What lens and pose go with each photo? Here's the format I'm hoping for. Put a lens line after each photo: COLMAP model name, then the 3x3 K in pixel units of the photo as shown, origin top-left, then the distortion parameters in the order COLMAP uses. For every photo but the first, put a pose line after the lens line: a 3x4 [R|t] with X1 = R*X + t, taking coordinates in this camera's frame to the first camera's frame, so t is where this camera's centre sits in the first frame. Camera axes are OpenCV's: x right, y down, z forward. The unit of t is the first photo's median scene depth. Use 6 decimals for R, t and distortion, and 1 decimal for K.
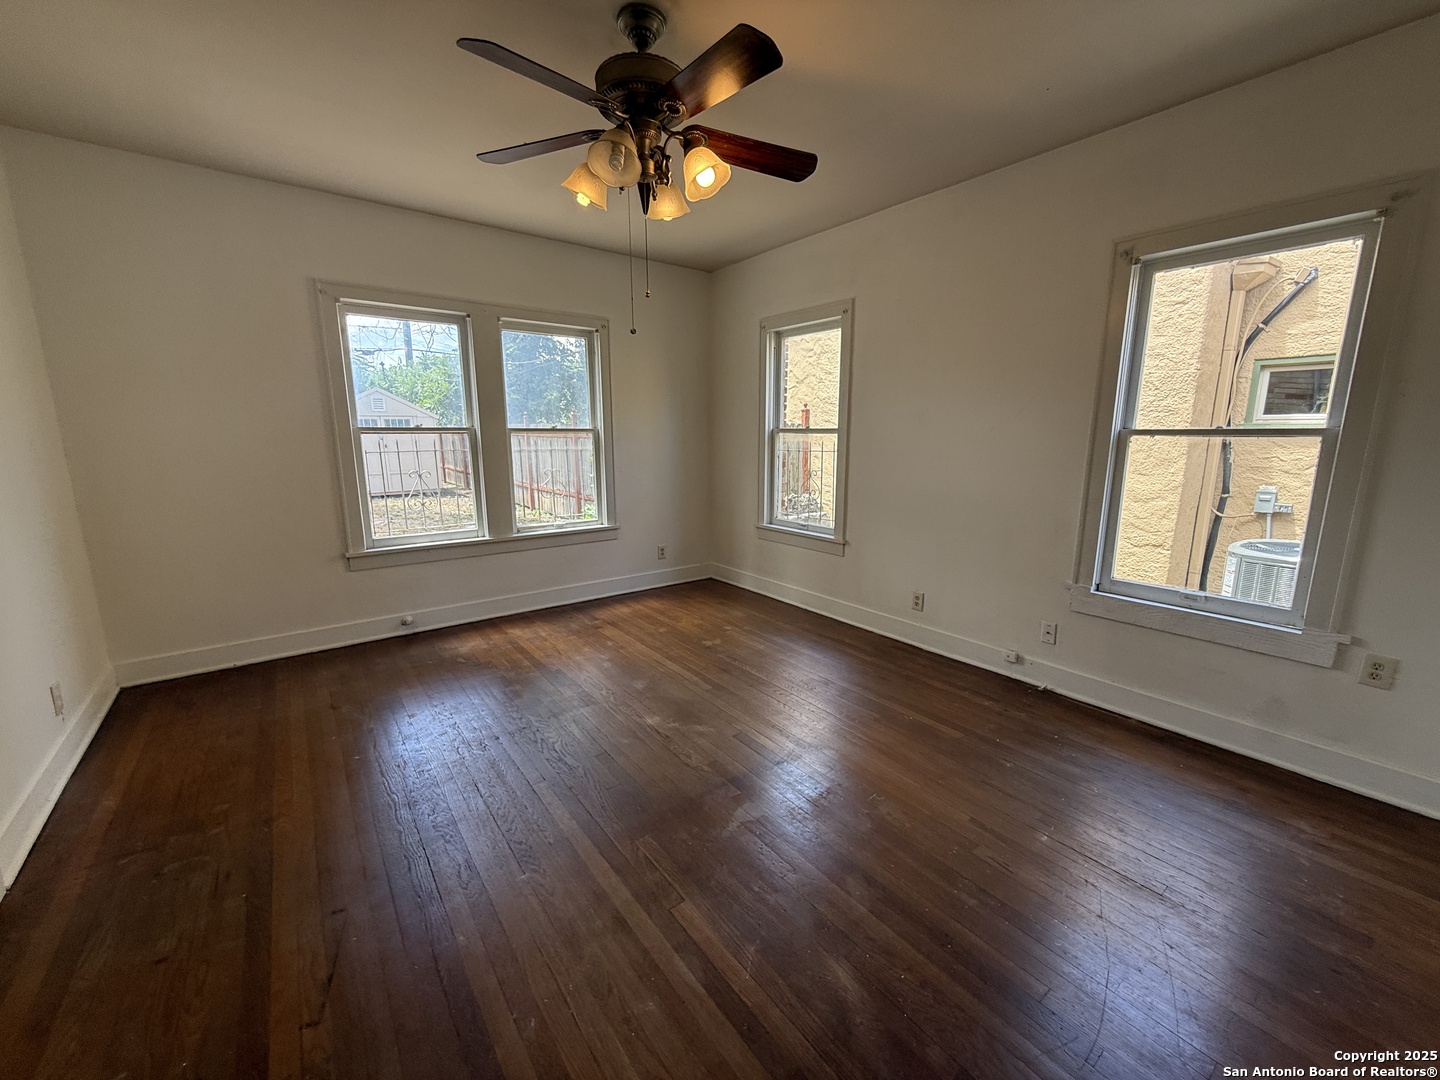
lens RADIAL K [[574.2, 0, 726.7], [0, 574.2, 538.6], [0, 0, 1]] dist [-0.001302, -0.000291]
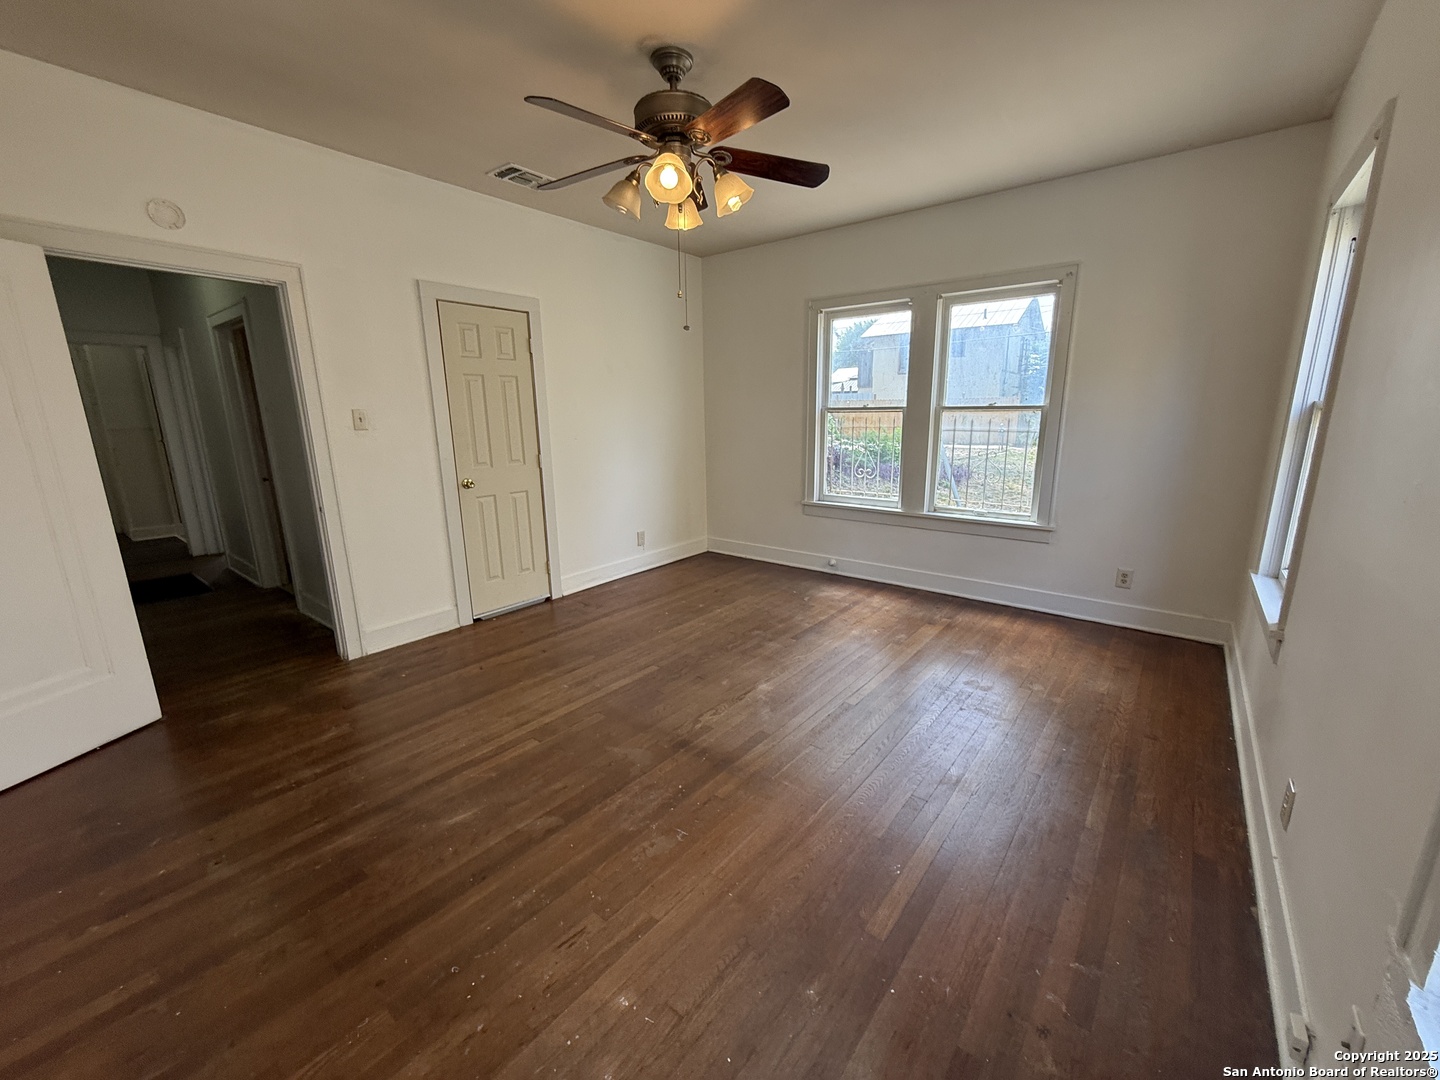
lens RADIAL K [[574.2, 0, 727.3], [0, 574.2, 539.1], [0, 0, 1]] dist [-0.001302, -0.000291]
pose [[0.240414, 0.207343, -0.948267, 0.535282], [-0.167865, 0.971081, 0.169773, -0.077027], [0.956045, 0.118365, 0.268268, 0.415329]]
